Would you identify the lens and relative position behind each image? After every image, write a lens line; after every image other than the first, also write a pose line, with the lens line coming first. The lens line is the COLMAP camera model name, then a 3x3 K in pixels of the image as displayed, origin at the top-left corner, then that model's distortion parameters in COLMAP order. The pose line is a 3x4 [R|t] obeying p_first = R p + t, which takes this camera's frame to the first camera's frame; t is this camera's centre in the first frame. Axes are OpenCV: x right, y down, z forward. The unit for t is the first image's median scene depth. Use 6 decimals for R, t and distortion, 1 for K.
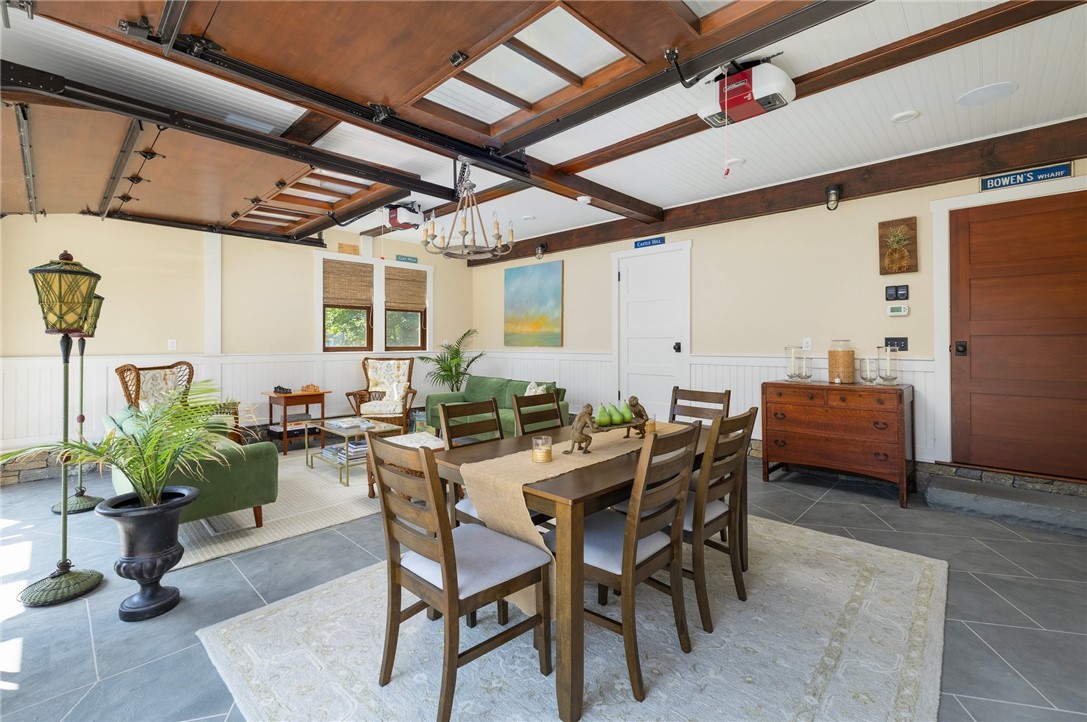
lens RADIAL K [[488.6, 0, 546.3], [0, 488.6, 351.6], [0, 0, 1]] dist [-0.010141, -0.000322]
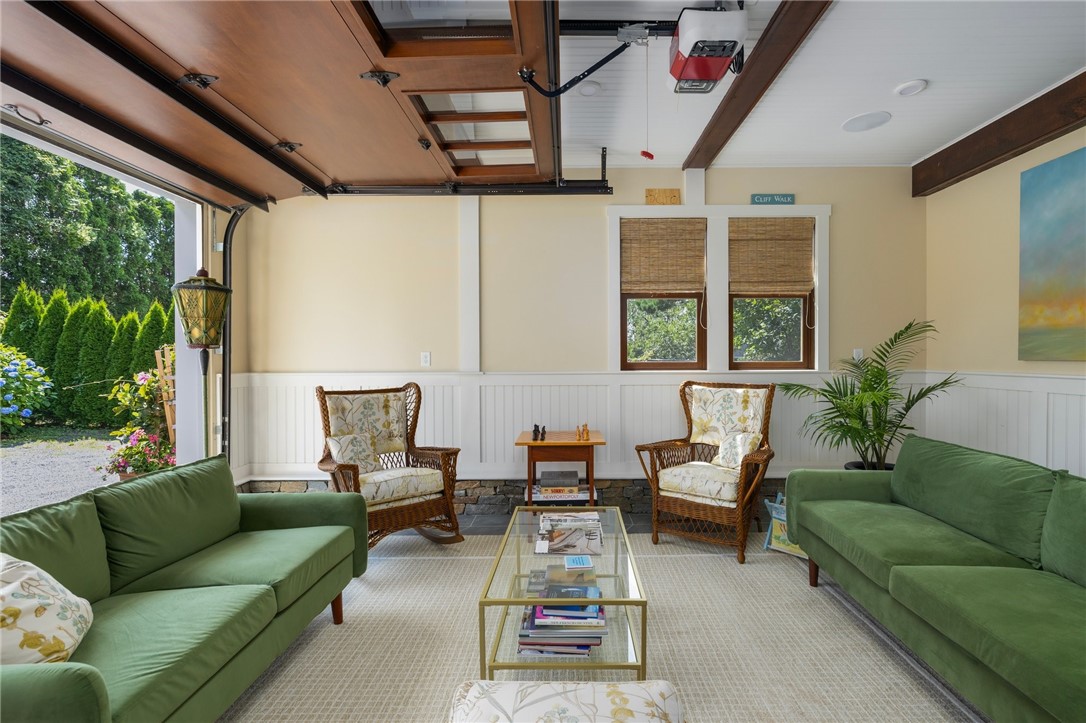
lens RADIAL K [[488.2, 0, 552.7], [0, 488.2, 363.1], [0, 0, 1]] dist [-0.010141, -0.000322]
pose [[0.681135, 0.005152, -0.732139, -0.061835], [-0.008868, 0.999960, -0.001214, -0.006931], [0.732104, 0.007319, 0.681154, 0.492659]]
